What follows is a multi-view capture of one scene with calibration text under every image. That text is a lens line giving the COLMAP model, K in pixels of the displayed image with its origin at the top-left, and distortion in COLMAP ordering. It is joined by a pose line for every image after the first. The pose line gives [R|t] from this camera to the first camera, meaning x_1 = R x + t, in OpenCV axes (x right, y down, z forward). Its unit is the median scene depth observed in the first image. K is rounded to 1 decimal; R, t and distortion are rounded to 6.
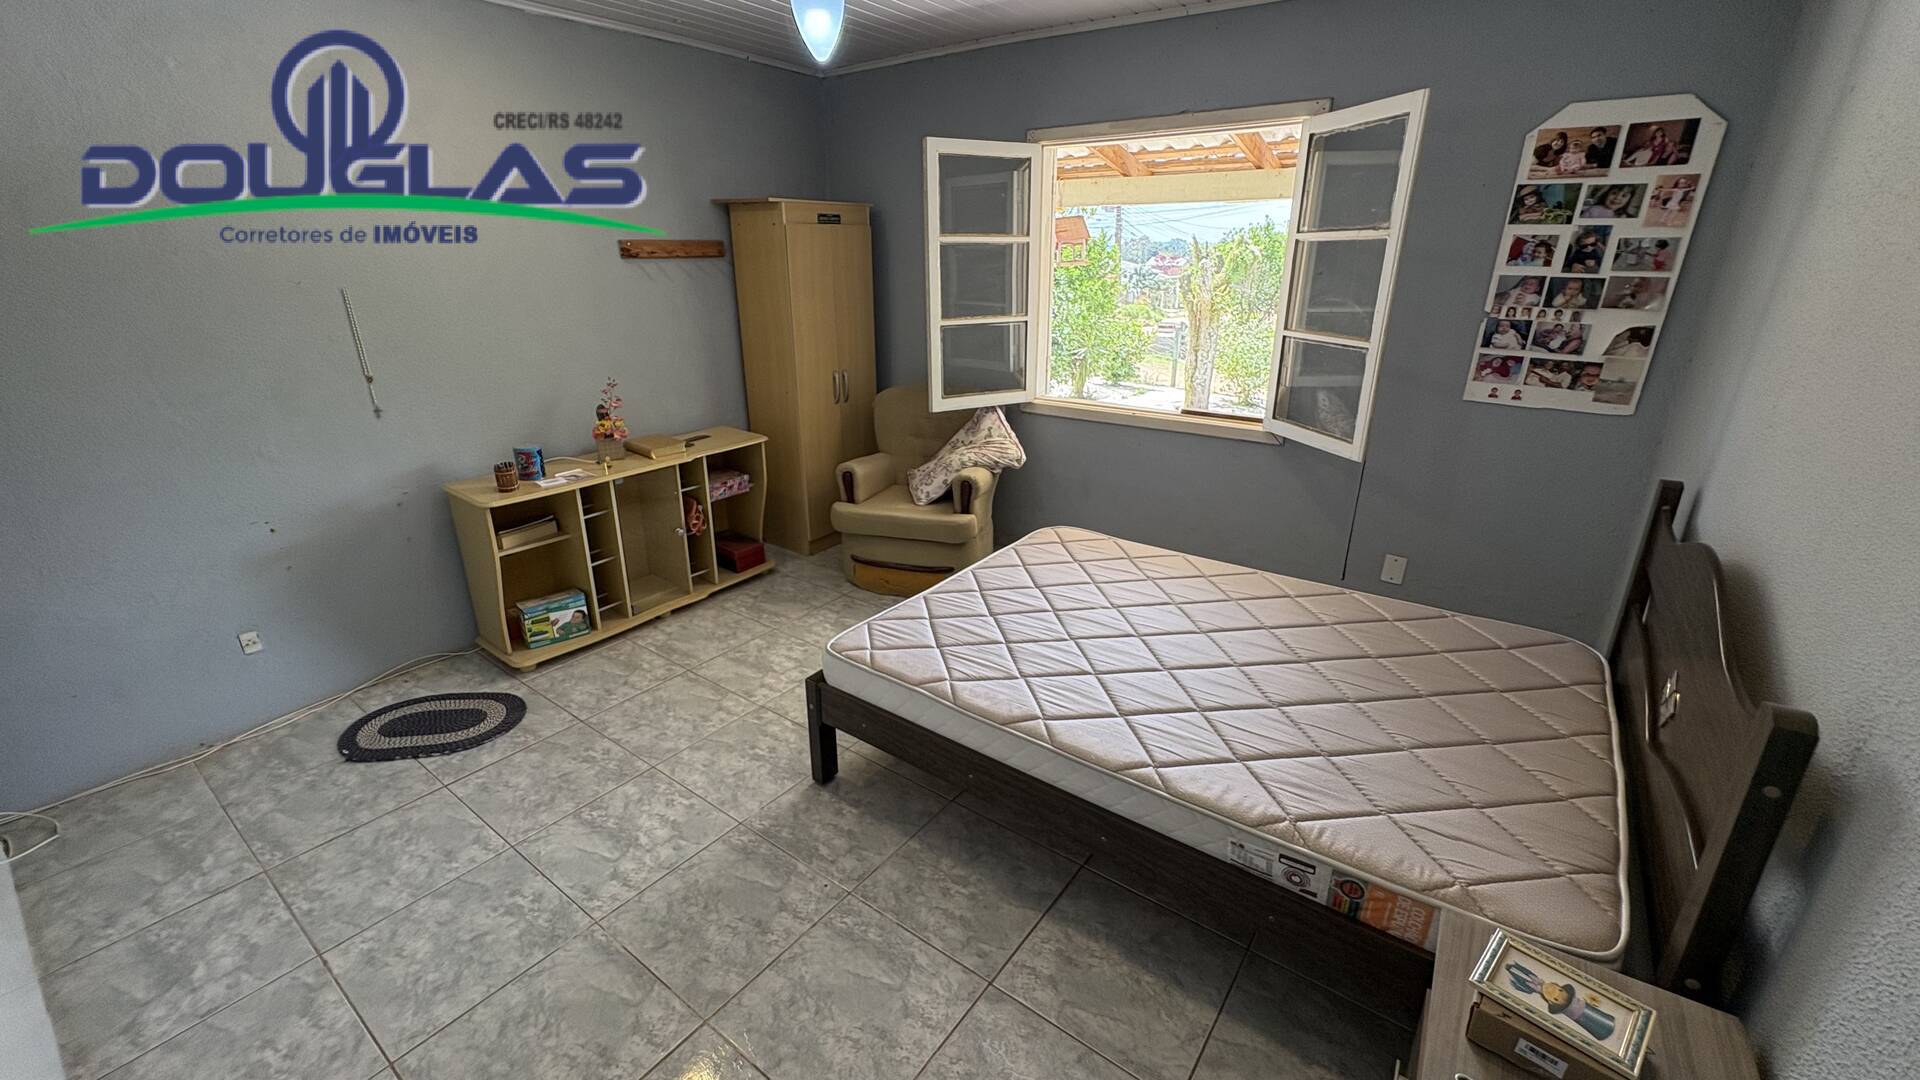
lens RADIAL K [[760.7, 0, 960.0], [0, 760.7, 540.0], [0, 0, 1]] dist [0.001381, 0.000478]
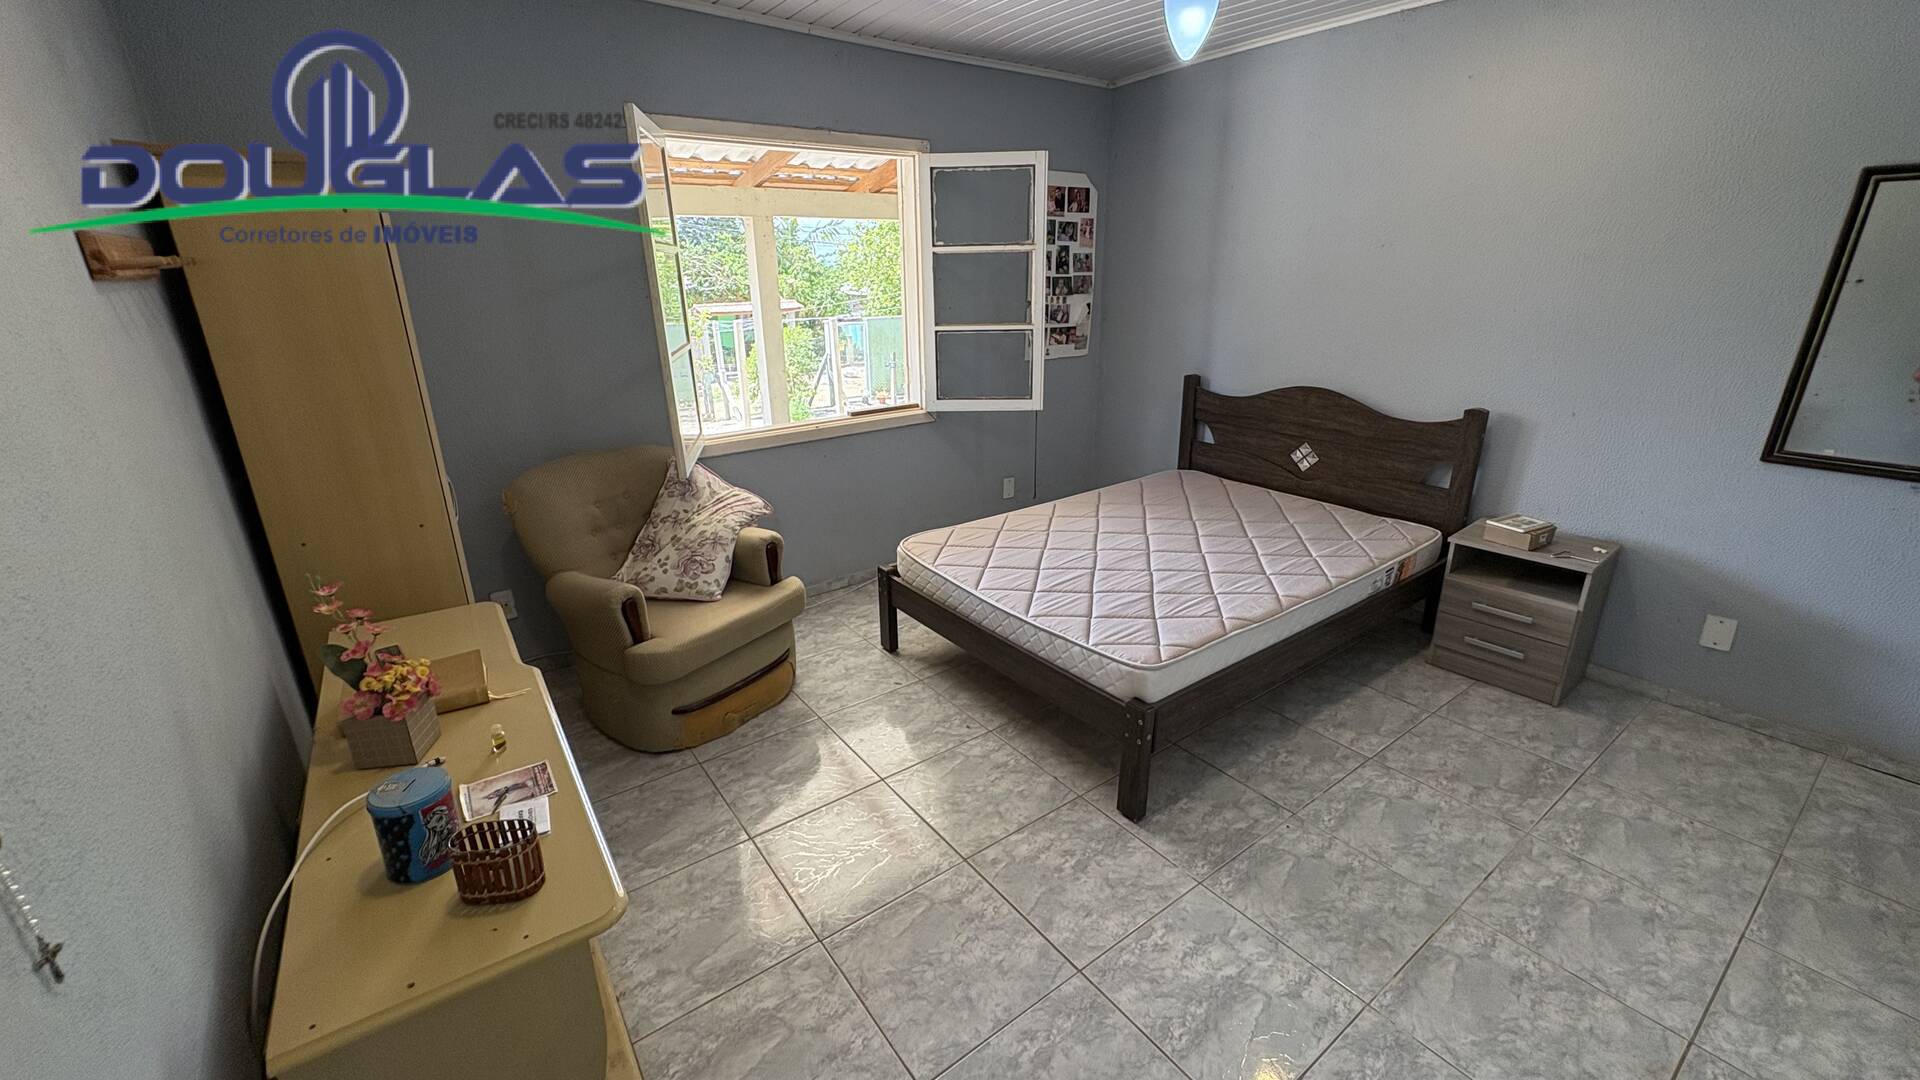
lens RADIAL K [[758.1, 0, 960.0], [0, 758.1, 540.0], [0, 0, 1]] dist [-0.001009, -0.000298]
pose [[0.299196, -0.326150, 0.896720, -0.948863], [0.350941, 0.911514, 0.214437, -0.263586], [-0.887312, 0.250537, 0.387181, 0.729476]]
